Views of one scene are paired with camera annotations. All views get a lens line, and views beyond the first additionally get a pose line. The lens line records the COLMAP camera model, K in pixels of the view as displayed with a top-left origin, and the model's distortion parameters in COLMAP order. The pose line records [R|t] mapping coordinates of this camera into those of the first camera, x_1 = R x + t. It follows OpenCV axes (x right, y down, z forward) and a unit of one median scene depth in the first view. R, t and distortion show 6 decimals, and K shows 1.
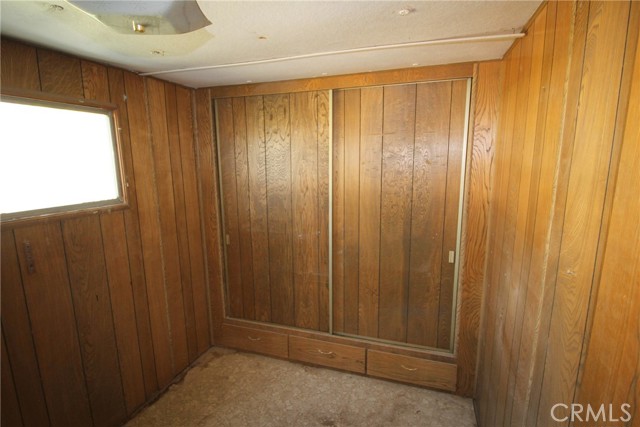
lens RADIAL K [[326.9, 0, 319.5], [0, 326.9, 216.5], [0, 0, 1]] dist [0.000529, -0.005736]
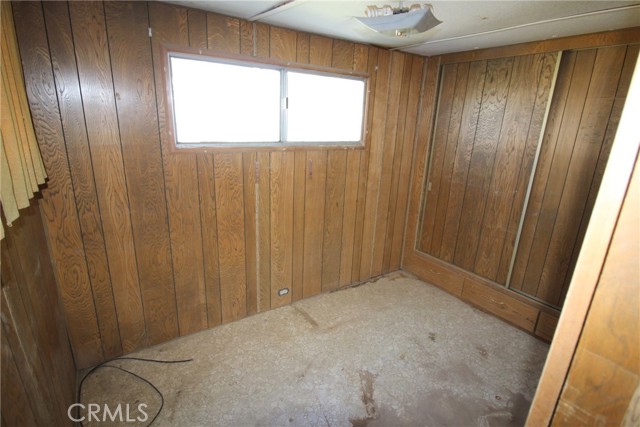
lens RADIAL K [[326.9, 0, 316.7], [0, 326.9, 214.8], [0, 0, 1]] dist [0.000529, -0.005736]
pose [[0.794836, 0.212906, -0.568249, 0.101853], [-0.154014, 0.976546, 0.150456, 0.061353], [0.586954, -0.032070, 0.808985, -0.238515]]
